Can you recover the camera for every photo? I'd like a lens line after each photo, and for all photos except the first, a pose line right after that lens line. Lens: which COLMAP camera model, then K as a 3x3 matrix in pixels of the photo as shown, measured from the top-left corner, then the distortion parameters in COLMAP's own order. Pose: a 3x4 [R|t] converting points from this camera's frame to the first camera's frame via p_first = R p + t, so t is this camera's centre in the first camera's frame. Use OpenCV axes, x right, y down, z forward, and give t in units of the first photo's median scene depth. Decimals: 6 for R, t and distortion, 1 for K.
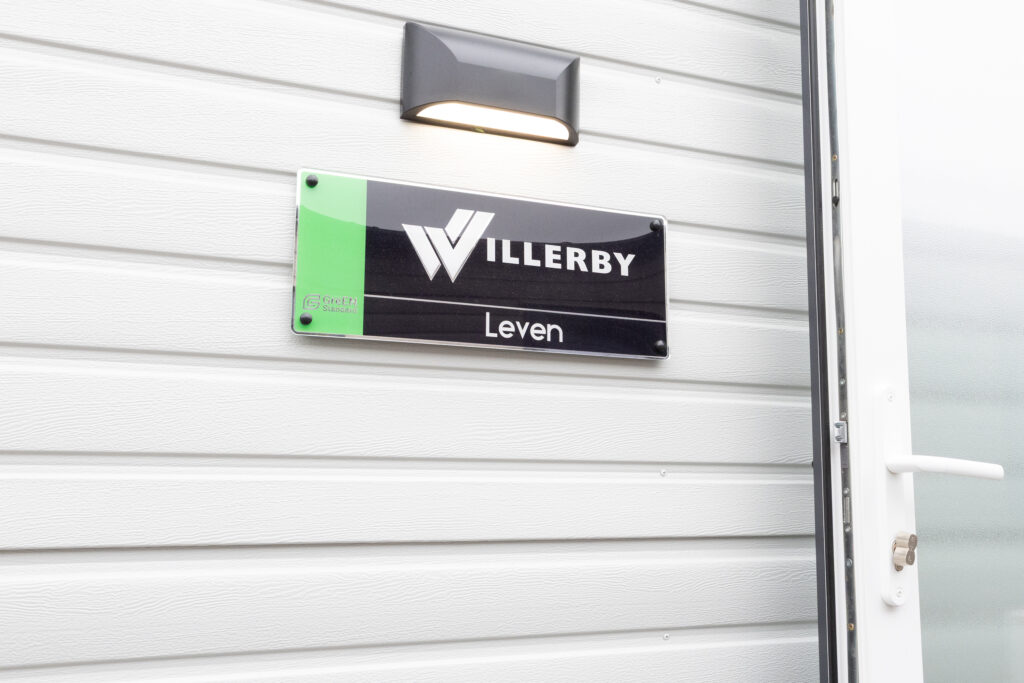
lens RADIAL K [[1023.5, 0, 512.0], [0, 1023.5, 341.5], [0, 0, 1]] dist [0.000666, 0.000049]
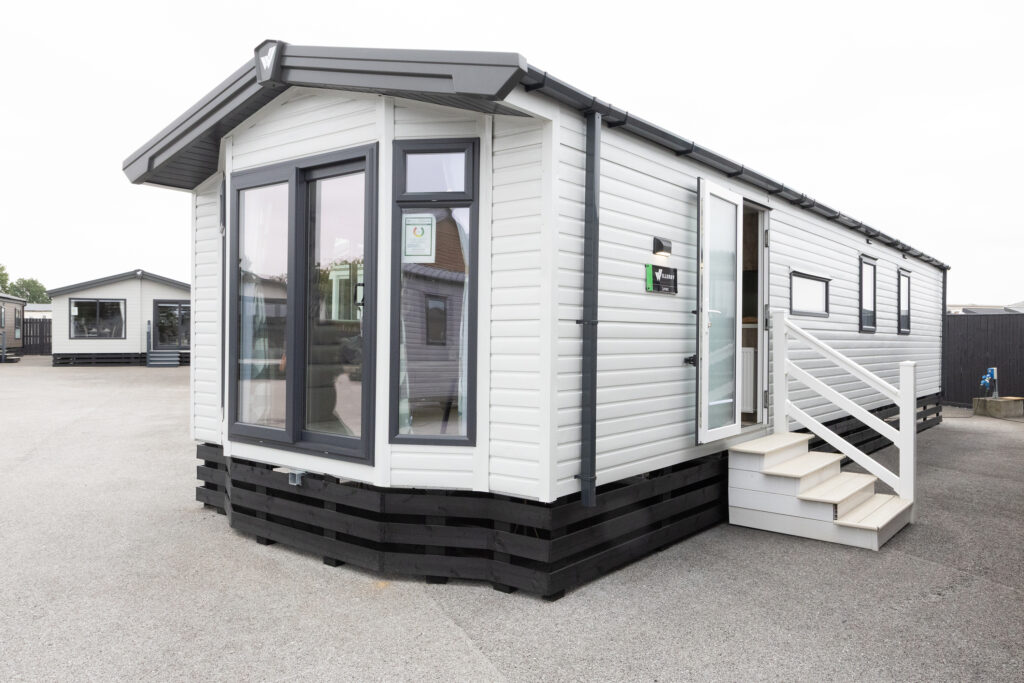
lens RADIAL K [[768.5, 0, 512.0], [0, 768.5, 341.5], [0, 0, 1]] dist [0.000729, 0.000029]
pose [[0.887689, -0.005153, 0.460415, -2.864602], [-0.064866, 0.988565, 0.136128, -0.263040], [-0.455852, -0.150705, 0.877204, -2.590644]]
